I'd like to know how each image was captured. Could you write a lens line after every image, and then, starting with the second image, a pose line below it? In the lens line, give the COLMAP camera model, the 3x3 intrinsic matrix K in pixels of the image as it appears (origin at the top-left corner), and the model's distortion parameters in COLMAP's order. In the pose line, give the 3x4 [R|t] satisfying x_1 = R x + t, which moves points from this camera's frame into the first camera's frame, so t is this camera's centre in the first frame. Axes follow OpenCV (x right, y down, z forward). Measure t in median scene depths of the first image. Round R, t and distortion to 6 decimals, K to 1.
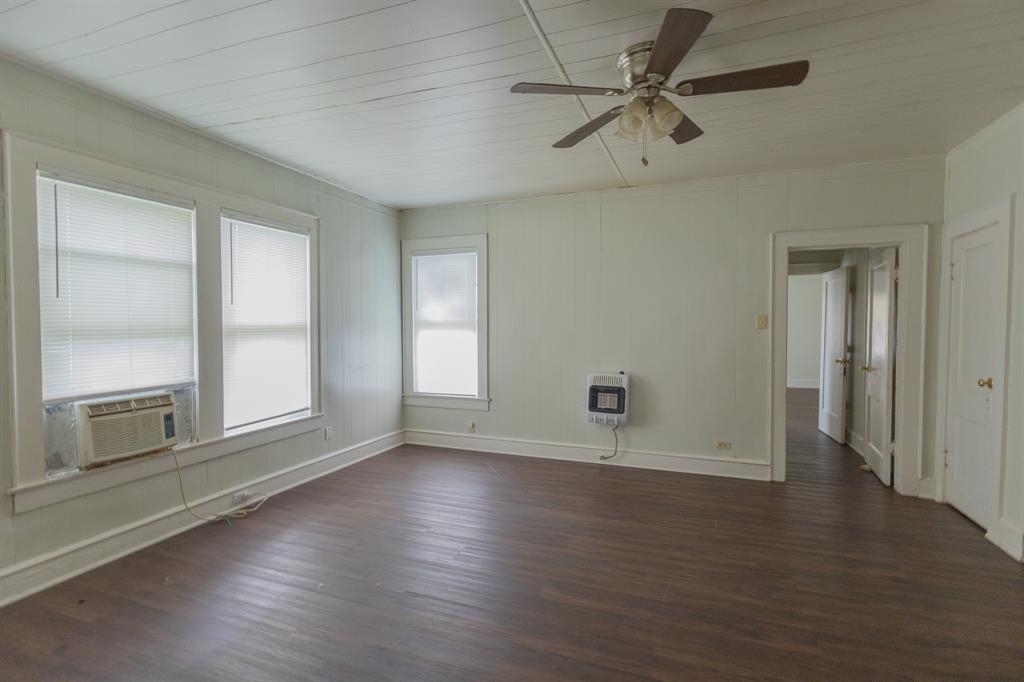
lens RADIAL K [[473.4, 0, 513.9], [0, 473.4, 342.8], [0, 0, 1]] dist [-0.004629, 0.001717]
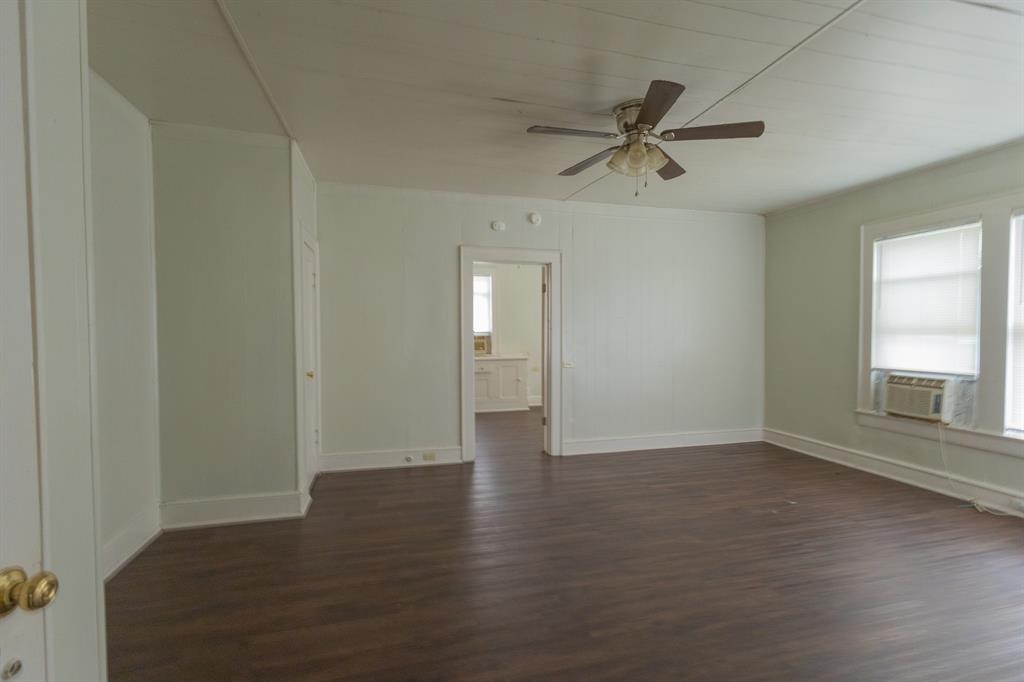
lens RADIAL K [[473.4, 0, 519.9], [0, 473.4, 344.3], [0, 0, 1]] dist [-0.004629, 0.001717]
pose [[-0.805718, 0.027587, -0.591656, 0.819216], [-0.017009, 0.997425, 0.069670, -0.048527], [0.592055, 0.066198, -0.803174, 1.186336]]
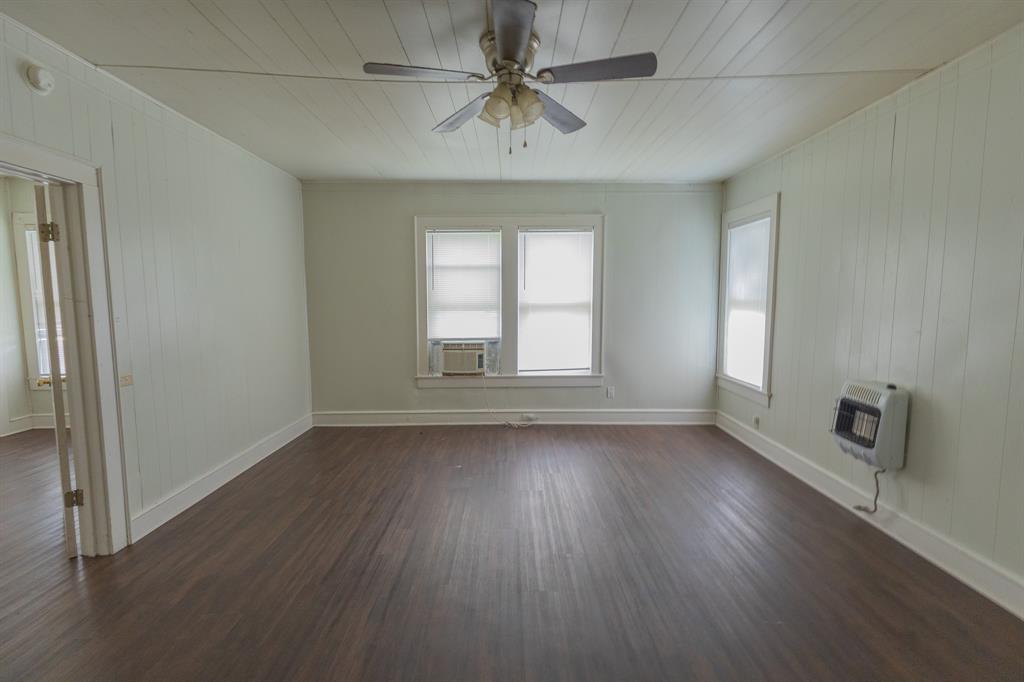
lens RADIAL K [[473.4, 0, 510.9], [0, 473.4, 340.2], [0, 0, 1]] dist [-0.004629, 0.001717]
pose [[0.368704, 0.087486, -0.925421, 0.813326], [-0.034818, 0.996162, 0.080301, -0.040111], [0.928894, 0.002614, 0.370335, 0.402534]]
